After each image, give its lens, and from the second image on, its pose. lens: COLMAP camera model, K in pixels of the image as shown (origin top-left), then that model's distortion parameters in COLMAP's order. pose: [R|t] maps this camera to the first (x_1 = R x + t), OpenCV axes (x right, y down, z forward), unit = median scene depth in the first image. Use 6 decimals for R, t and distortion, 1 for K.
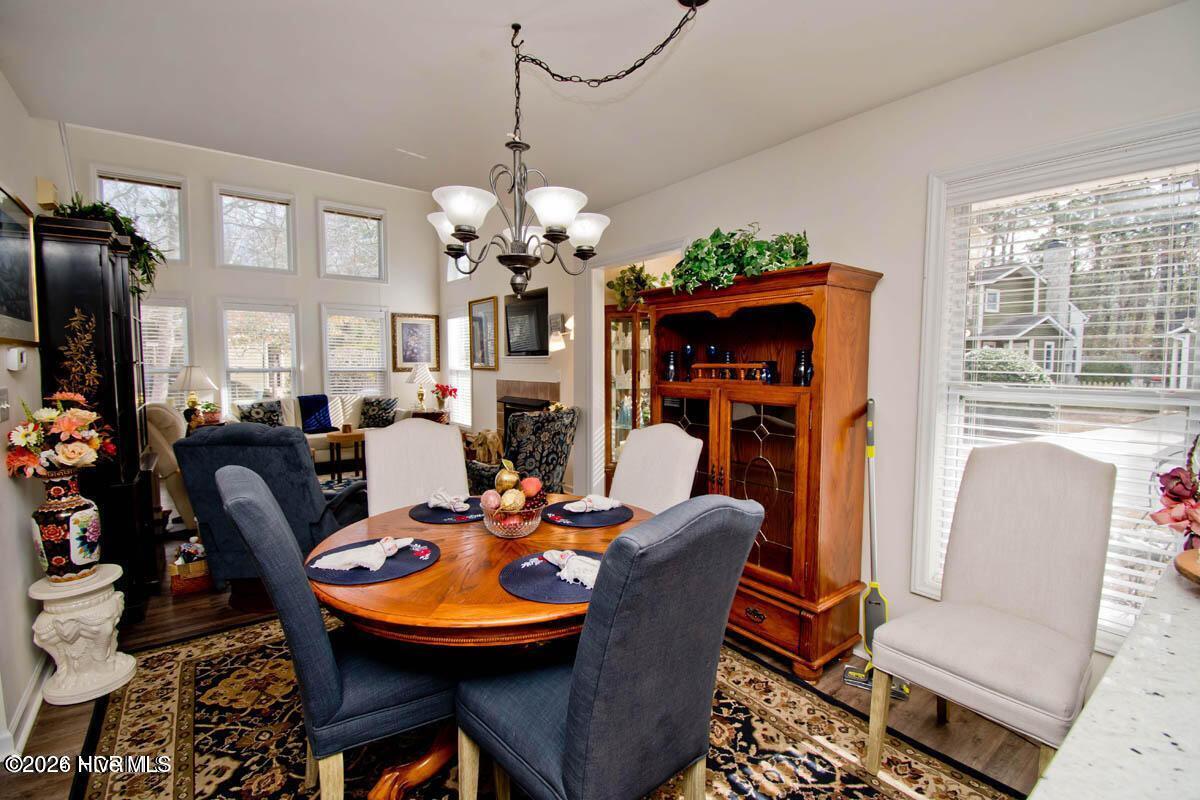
lens RADIAL K [[530.6, 0, 596.6], [0, 530.6, 399.1], [0, 0, 1]] dist [0.014335, -0.020678]
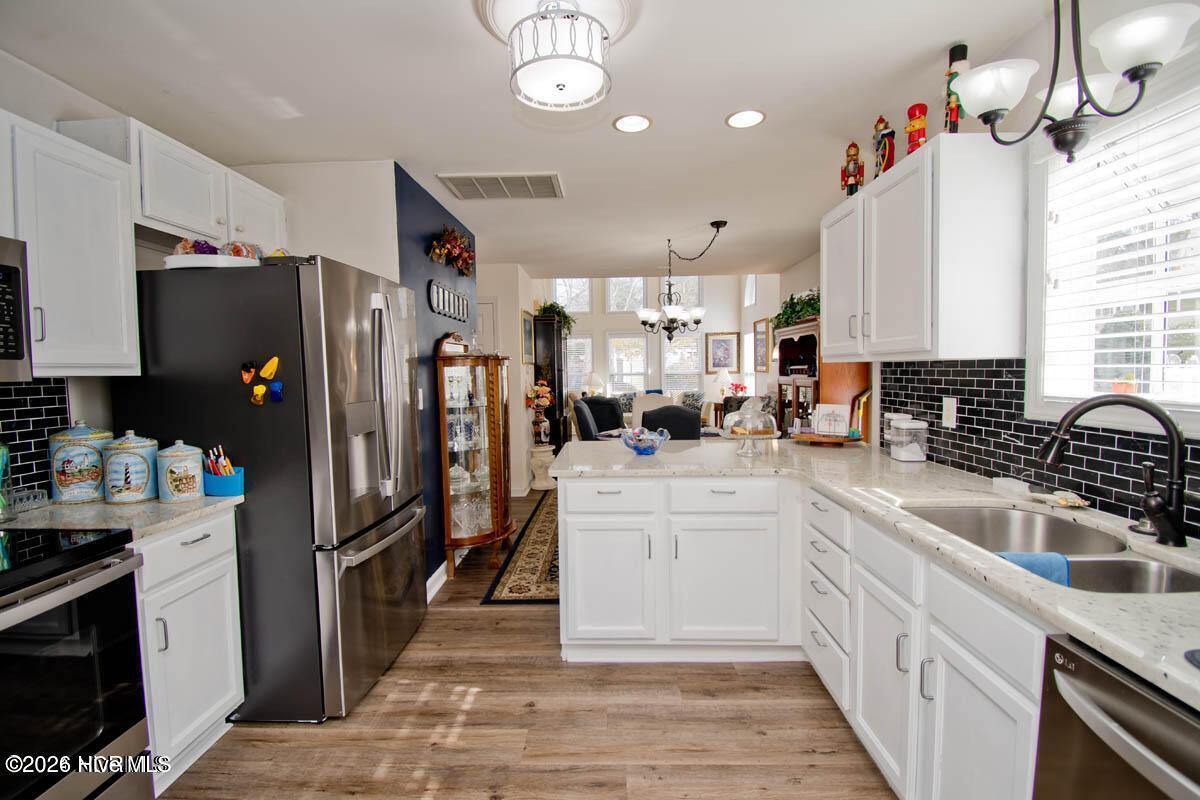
lens RADIAL K [[530.6, 0, 596.8], [0, 530.6, 398.4], [0, 0, 1]] dist [0.014335, -0.020678]
pose [[0.778774, 0.020171, -0.626980, 0.508823], [-0.026350, 0.999653, -0.000569, 0.038807], [0.626751, 0.016963, 0.779035, -0.520156]]
